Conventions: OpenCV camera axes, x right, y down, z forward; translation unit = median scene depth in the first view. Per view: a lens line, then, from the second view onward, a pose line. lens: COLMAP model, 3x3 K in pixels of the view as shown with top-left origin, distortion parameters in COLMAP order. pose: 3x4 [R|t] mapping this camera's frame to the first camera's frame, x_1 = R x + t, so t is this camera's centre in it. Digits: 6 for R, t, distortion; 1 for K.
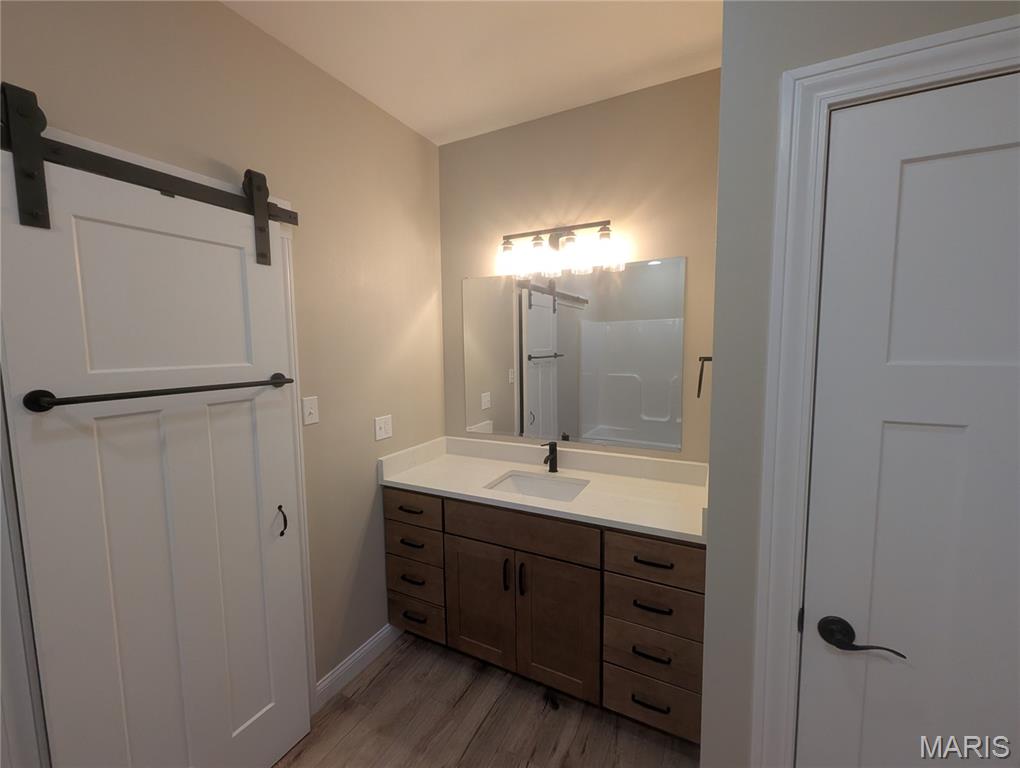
lens RADIAL K [[420.3, 0, 508.9], [0, 420.3, 383.9], [0, 0, 1]] dist [-0.004153, -0.001354]
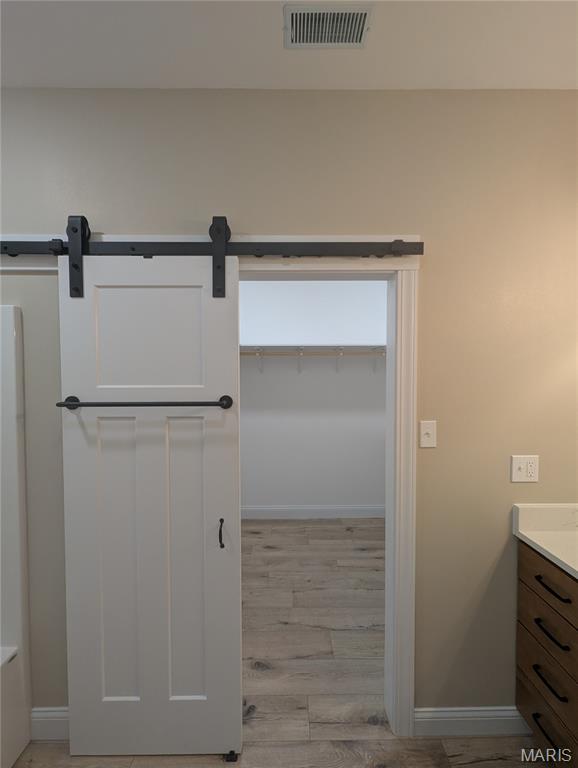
lens RADIAL K [[363.4, 0, 286.4], [0, 363.4, 387.9], [0, 0, 1]] dist [0.013767, -0.000667]
pose [[0.461246, 0.049609, -0.885884, 0.157970], [-0.085811, 0.996249, 0.011111, -0.031408], [0.883113, 0.070894, 0.463773, 0.315508]]
